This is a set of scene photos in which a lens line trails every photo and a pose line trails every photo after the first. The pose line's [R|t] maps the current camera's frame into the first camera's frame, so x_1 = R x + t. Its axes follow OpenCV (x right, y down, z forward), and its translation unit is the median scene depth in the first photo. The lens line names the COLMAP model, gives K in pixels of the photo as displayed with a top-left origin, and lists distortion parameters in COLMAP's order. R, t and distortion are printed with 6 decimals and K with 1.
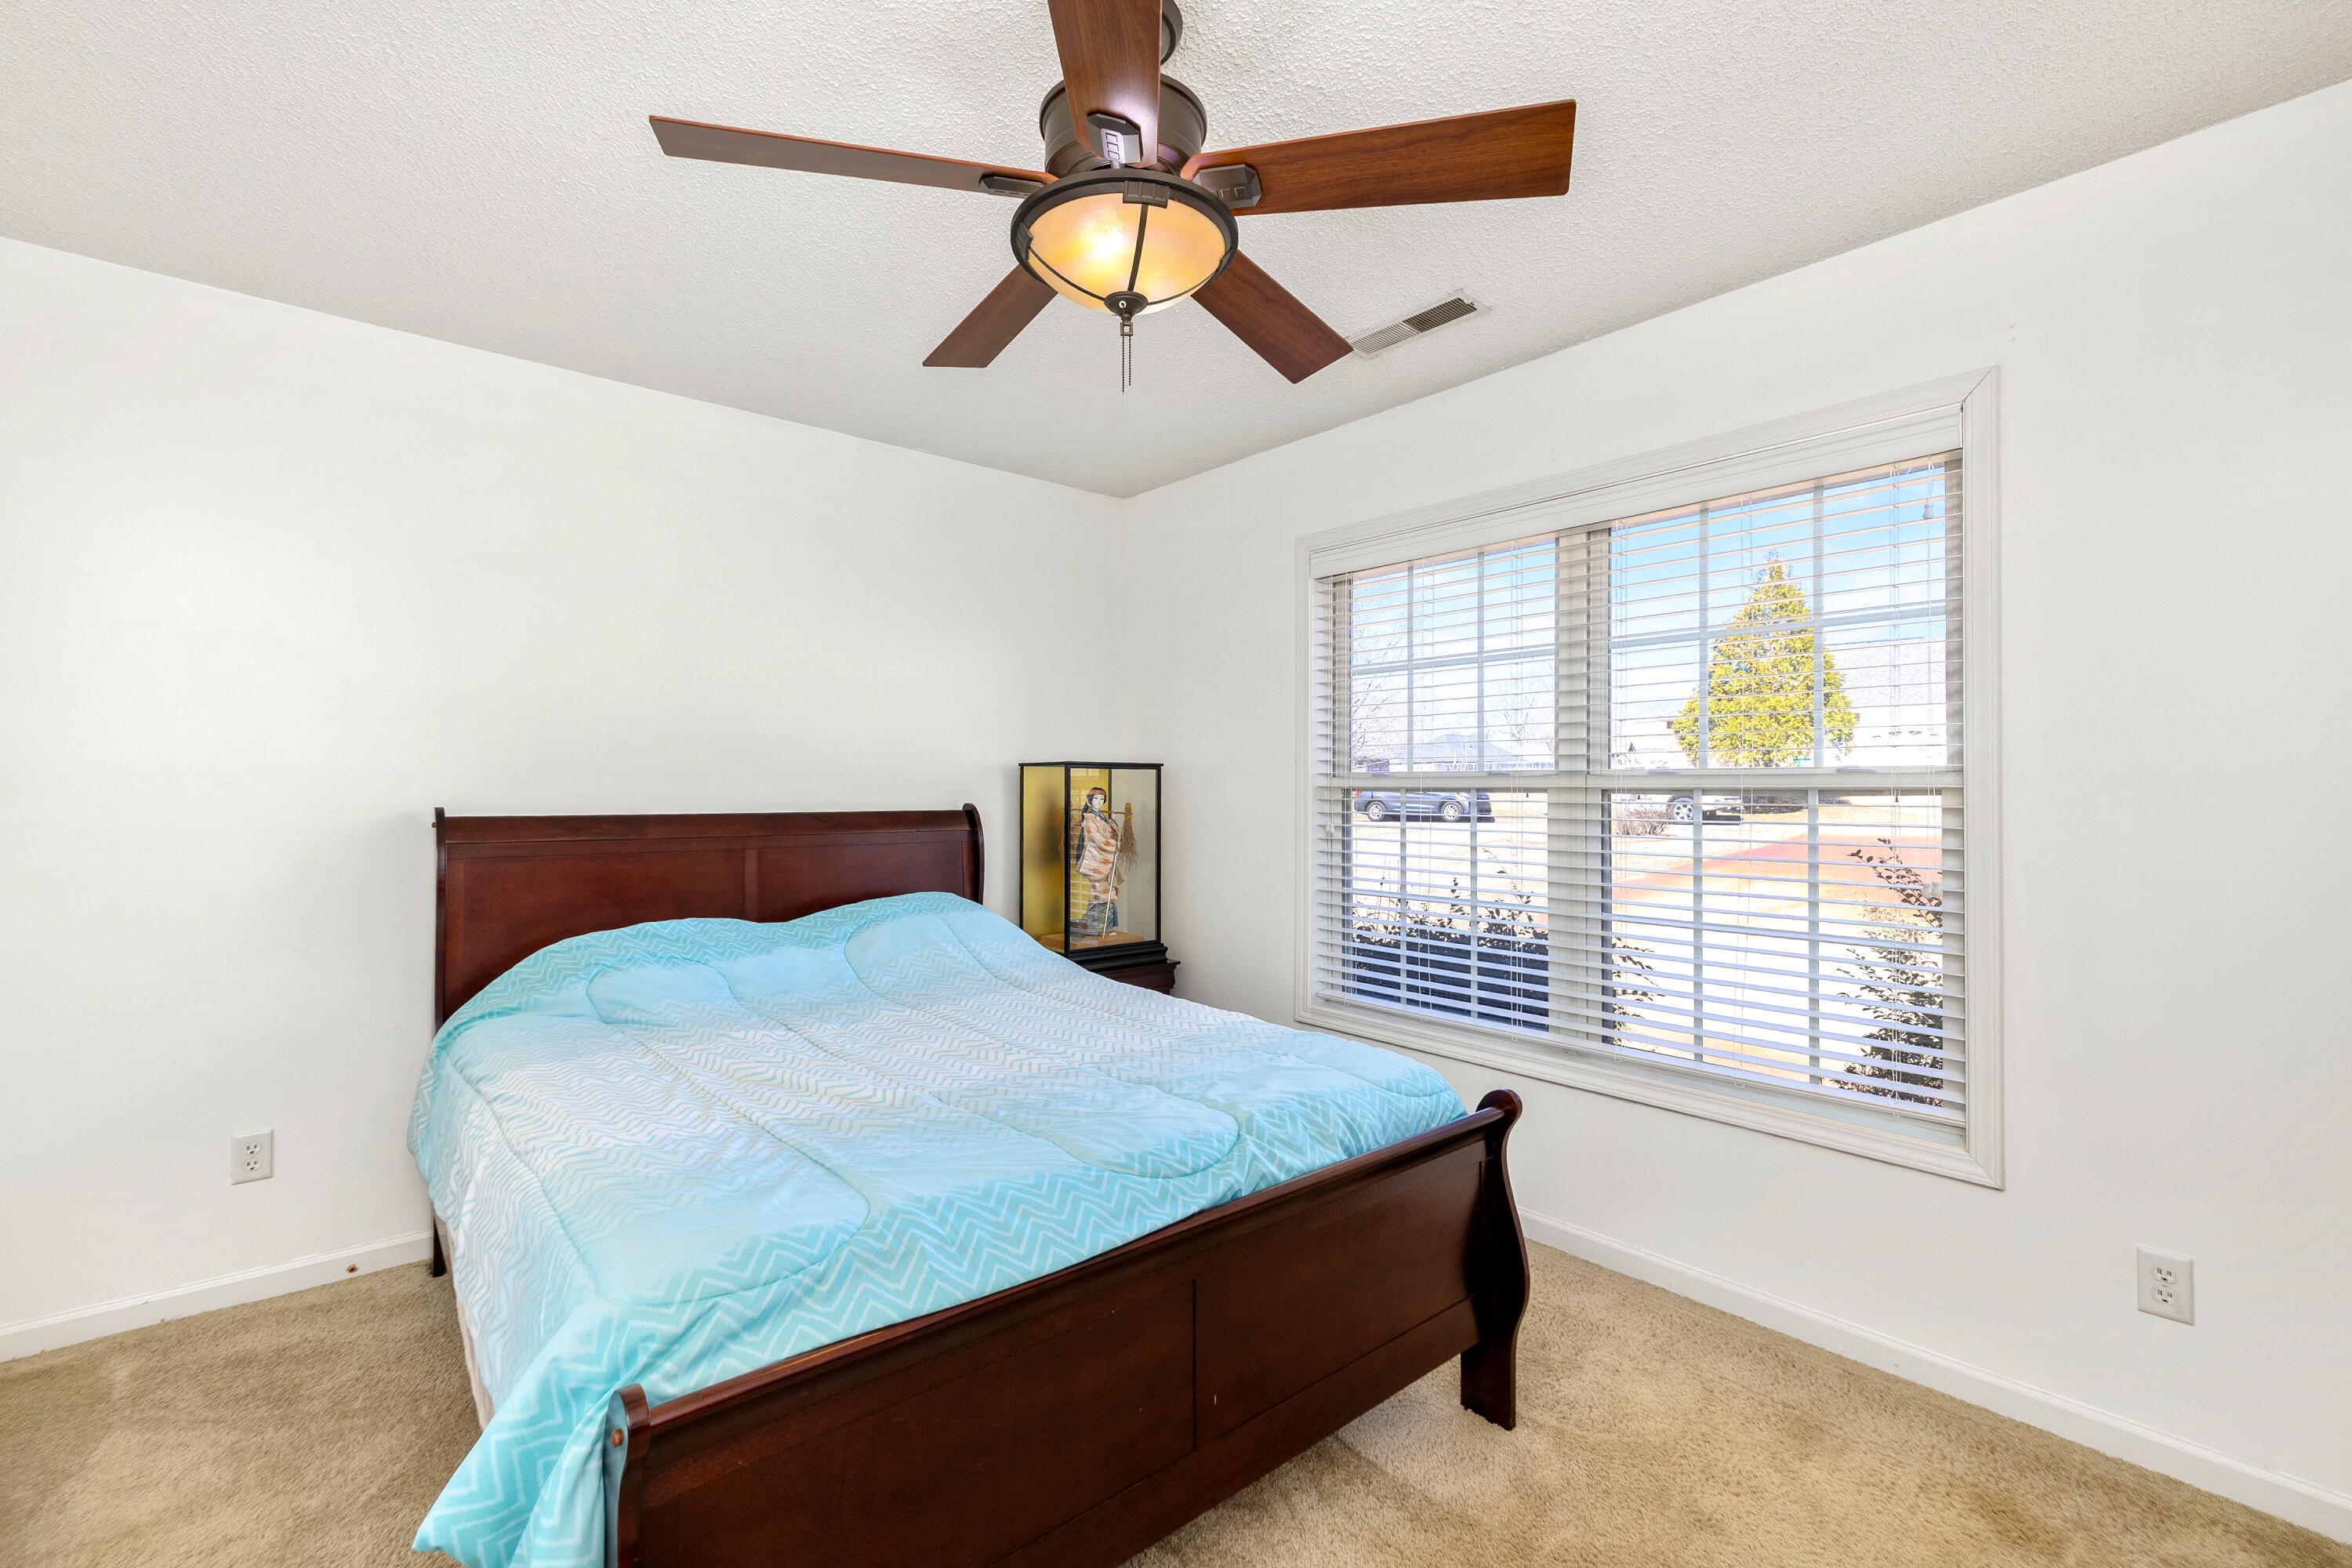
lens RADIAL K [[1017.8, 0, 1176.0], [0, 1017.8, 784.0], [0, 0, 1]] dist [0.012962, -0.000651]
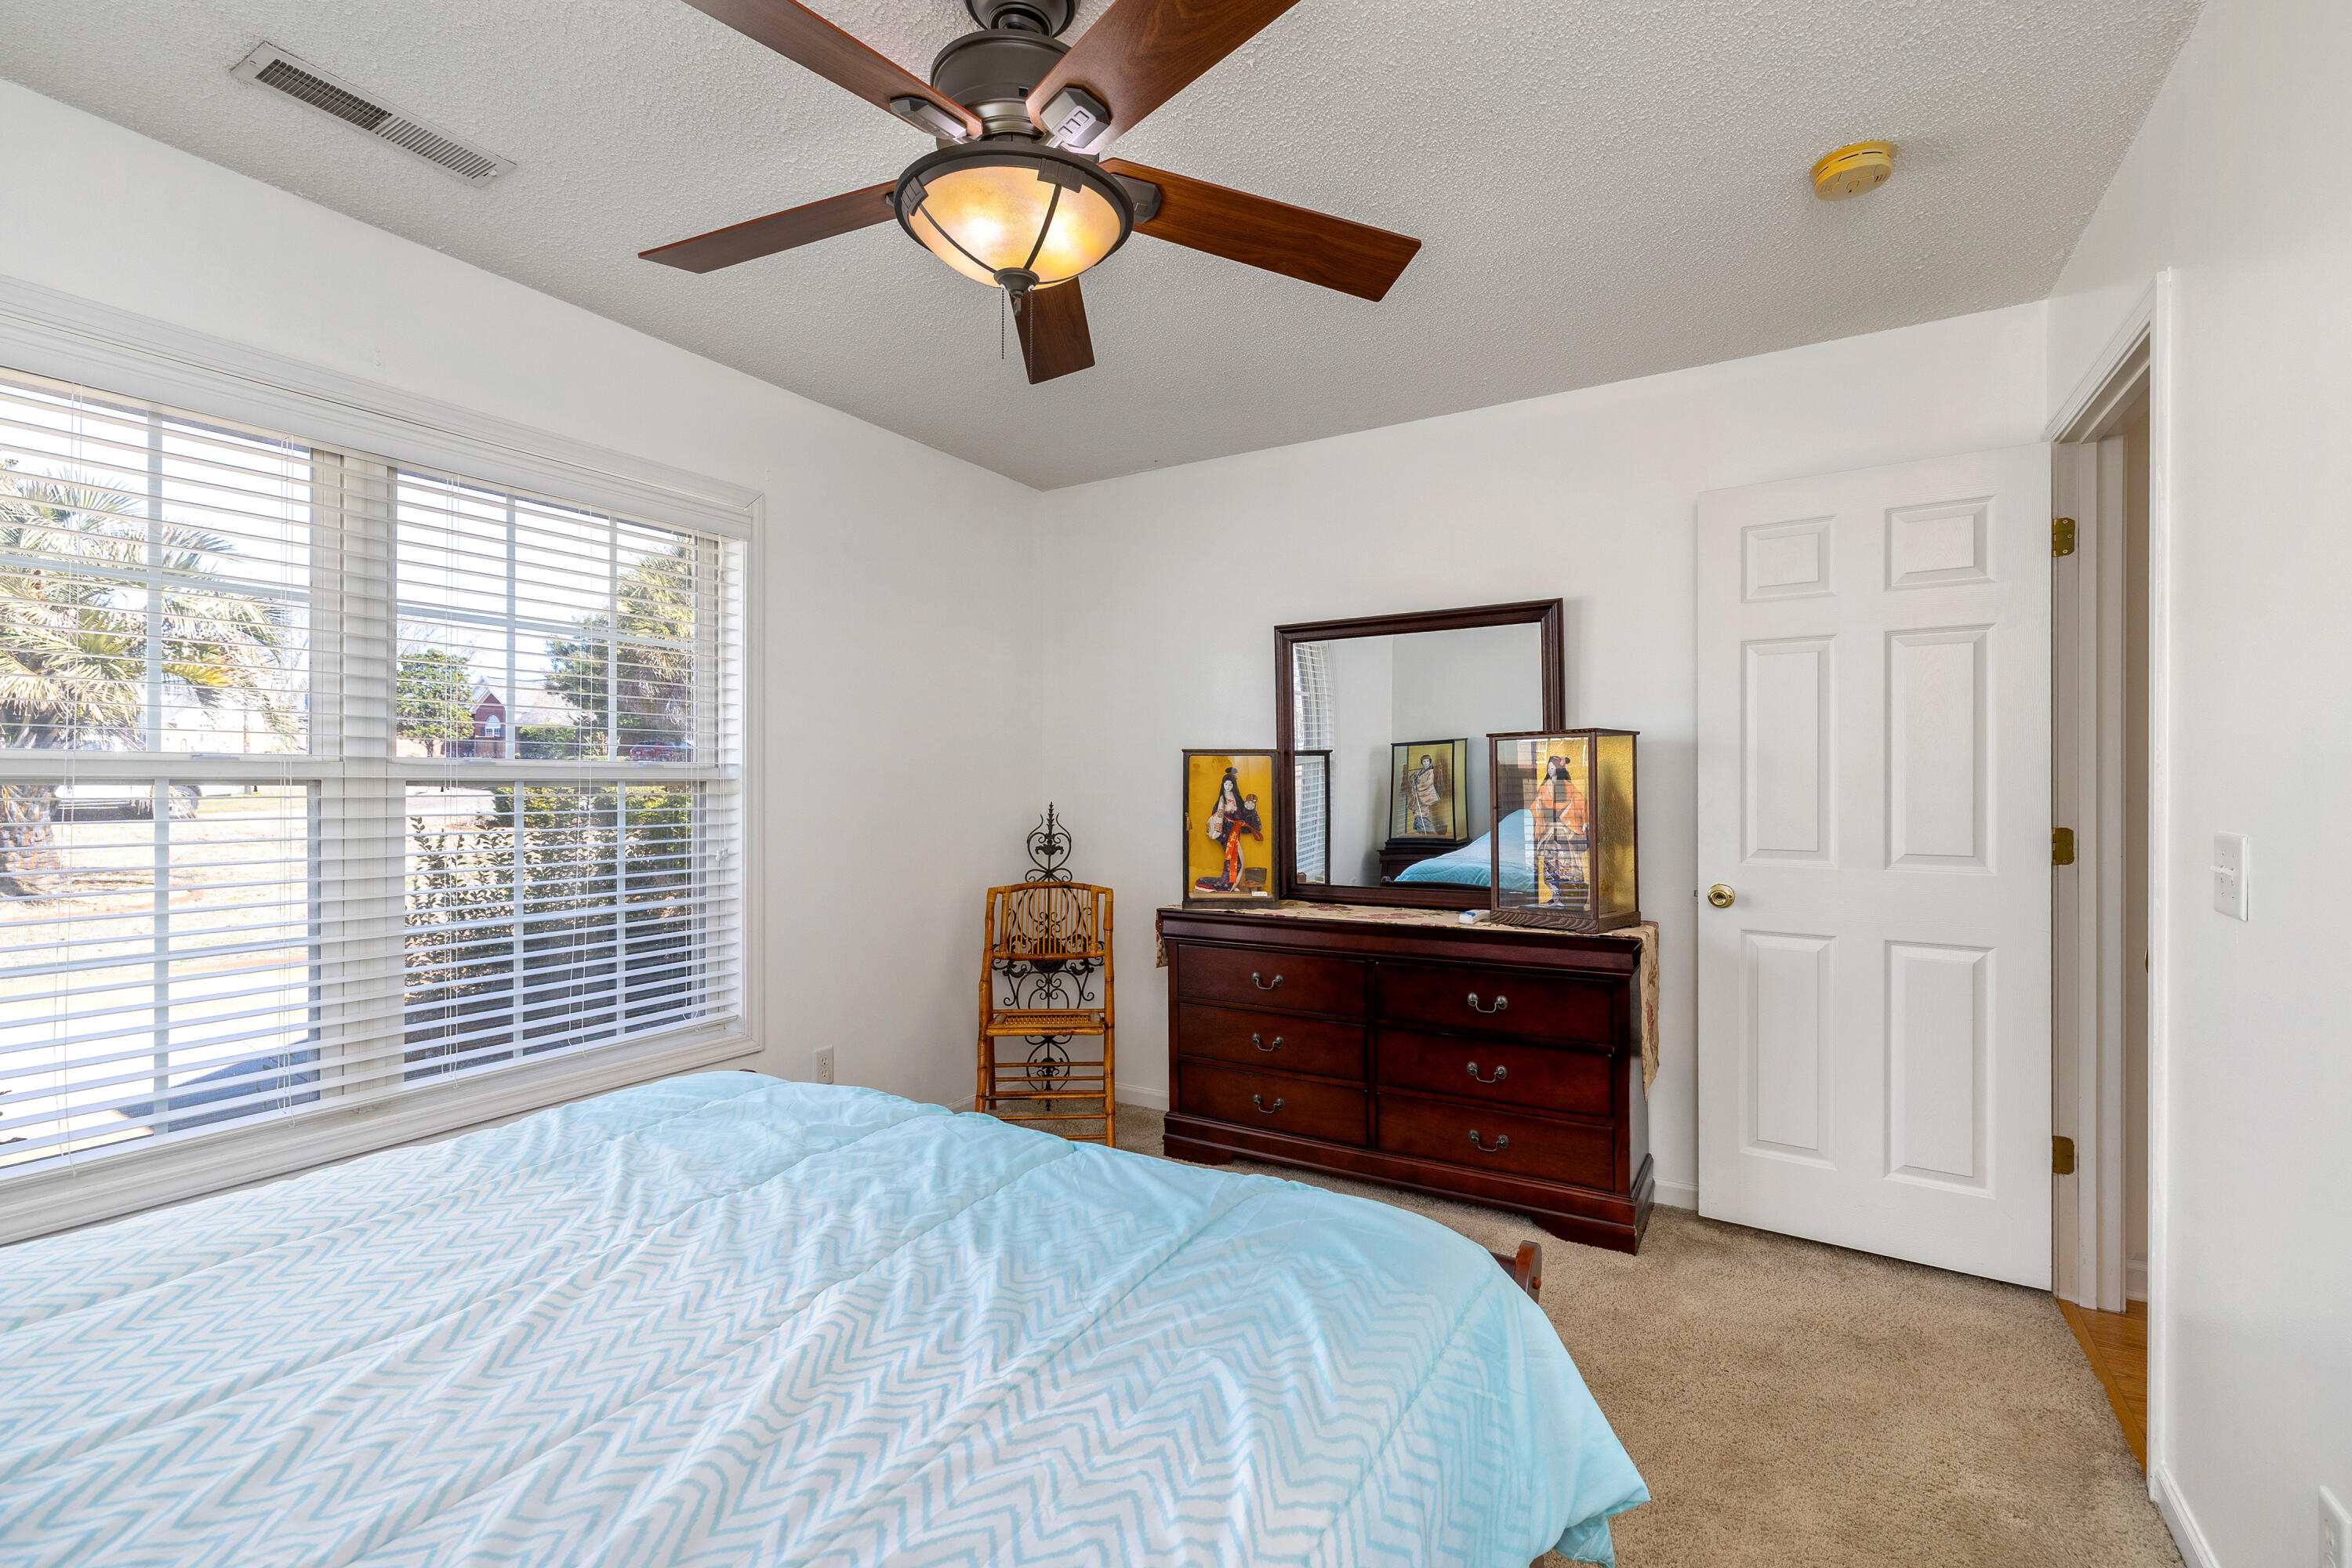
lens RADIAL K [[1017.8, 0, 1176.0], [0, 1017.8, 784.0], [0, 0, 1]] dist [0.012962, -0.000651]
pose [[-0.296058, -0.006228, 0.955150, -0.642685], [-0.009001, 0.999953, 0.003730, -0.000731], [-0.955128, -0.007493, -0.296100, 0.720371]]
